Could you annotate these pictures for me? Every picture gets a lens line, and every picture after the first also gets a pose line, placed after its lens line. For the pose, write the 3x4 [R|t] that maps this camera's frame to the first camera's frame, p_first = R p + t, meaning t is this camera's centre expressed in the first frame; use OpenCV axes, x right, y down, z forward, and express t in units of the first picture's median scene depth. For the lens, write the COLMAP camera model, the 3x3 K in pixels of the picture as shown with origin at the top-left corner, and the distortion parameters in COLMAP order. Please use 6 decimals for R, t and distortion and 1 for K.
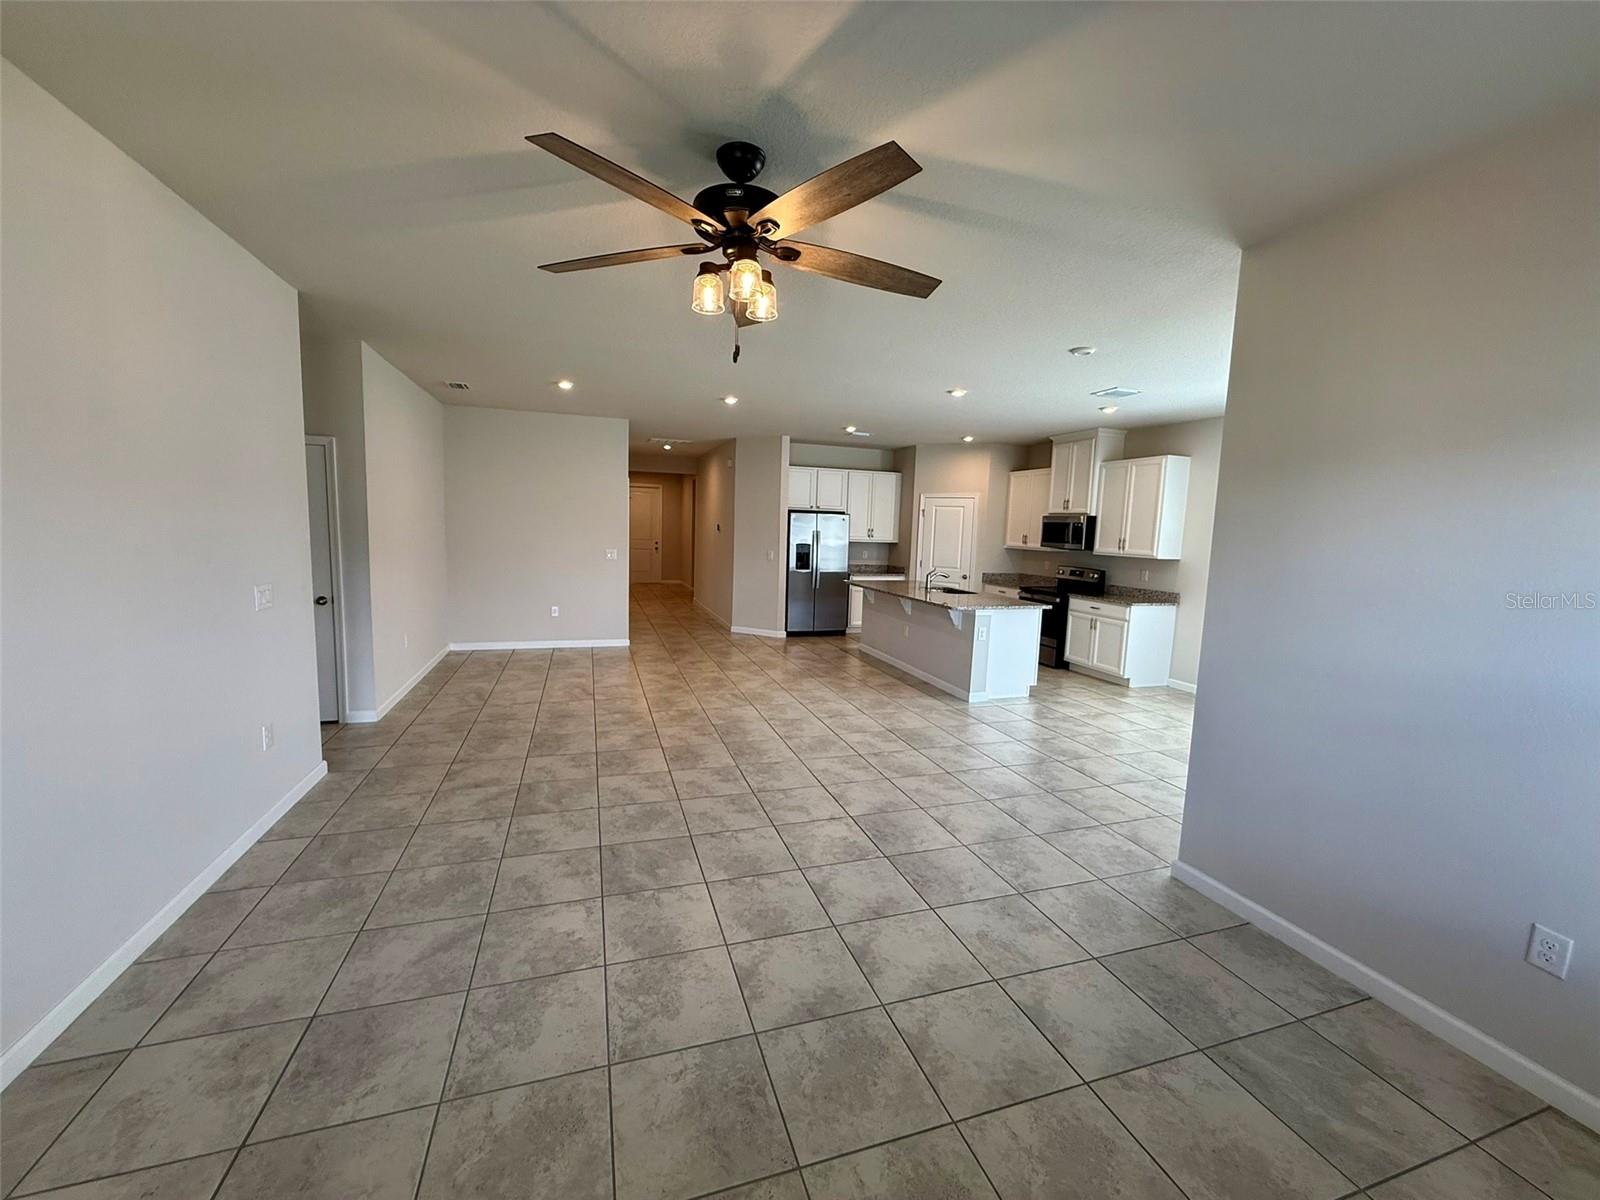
lens RADIAL K [[636.8, 0, 797.7], [0, 636.8, 600.8], [0, 0, 1]] dist [0.002658, 0.000056]
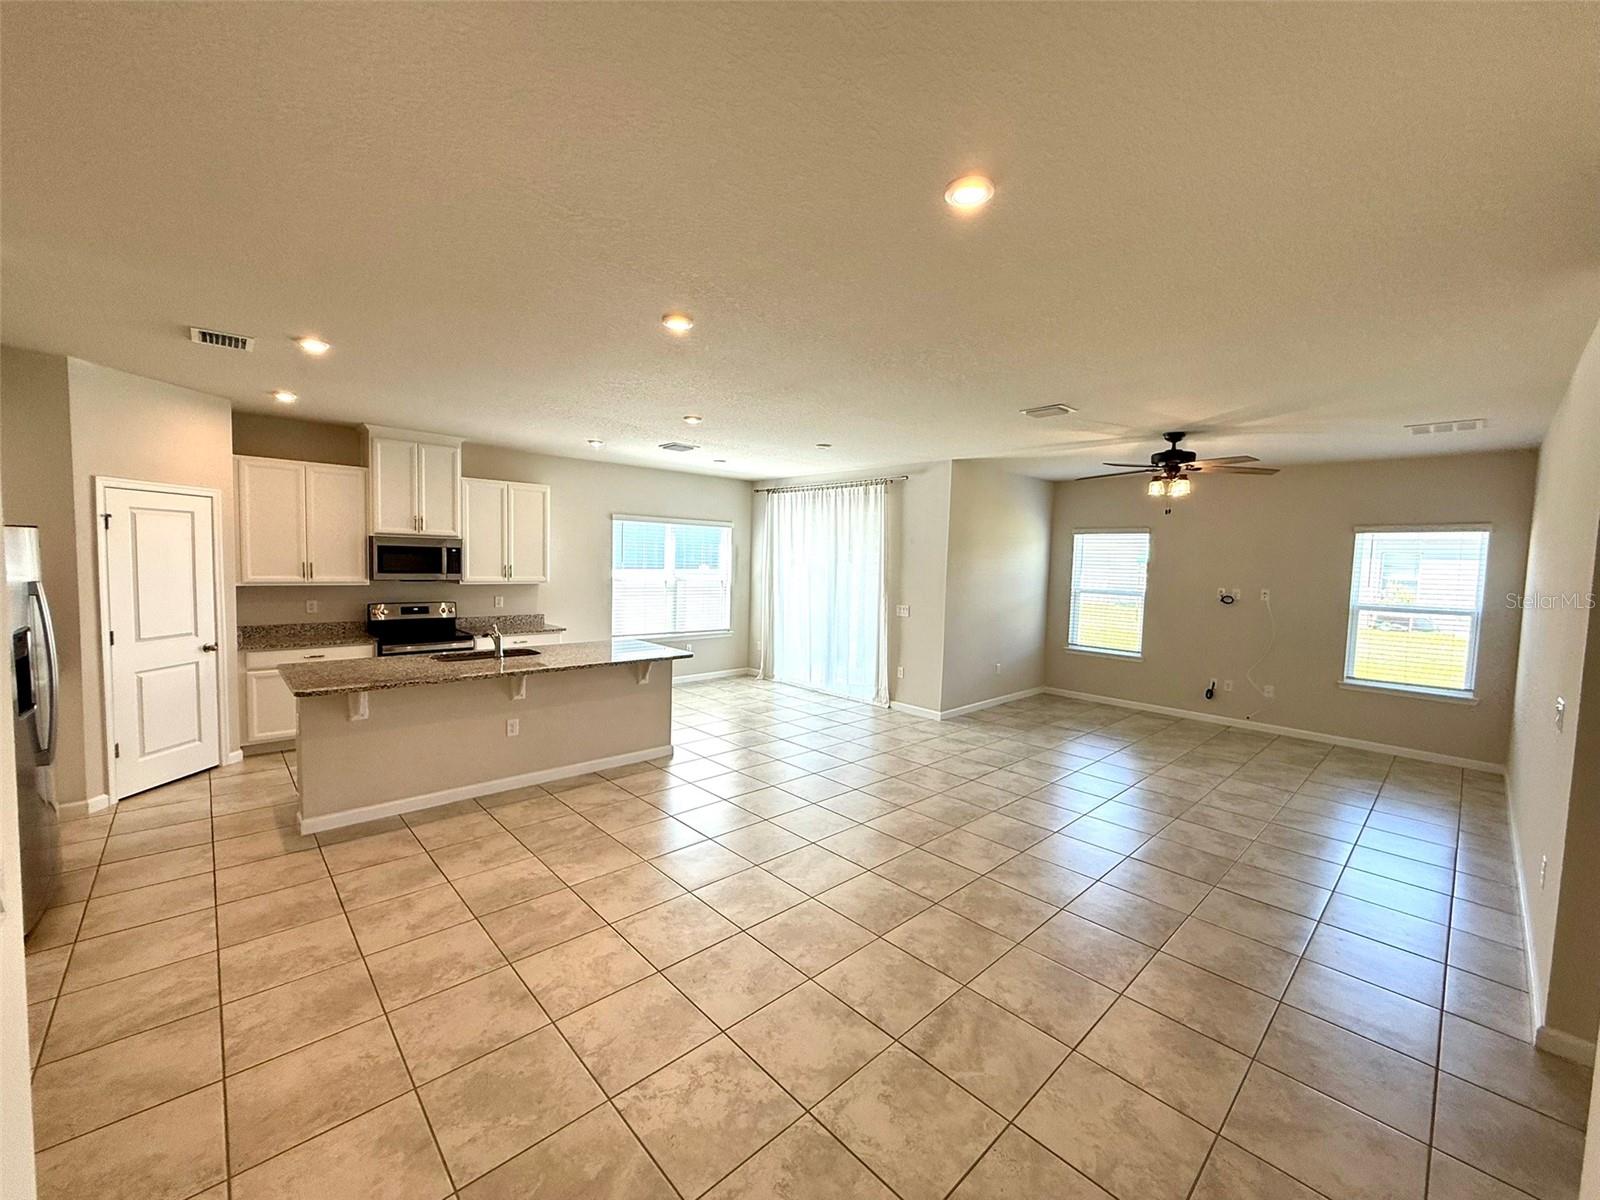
lens RADIAL K [[636.8, 0, 796.9], [0, 636.8, 597.8], [0, 0, 1]] dist [0.002658, 0.000056]
pose [[-0.417969, -0.100516, 0.902883, -0.776841], [0.067004, 0.987742, 0.140981, -0.230352], [-0.905987, 0.119422, -0.406111, 1.495963]]
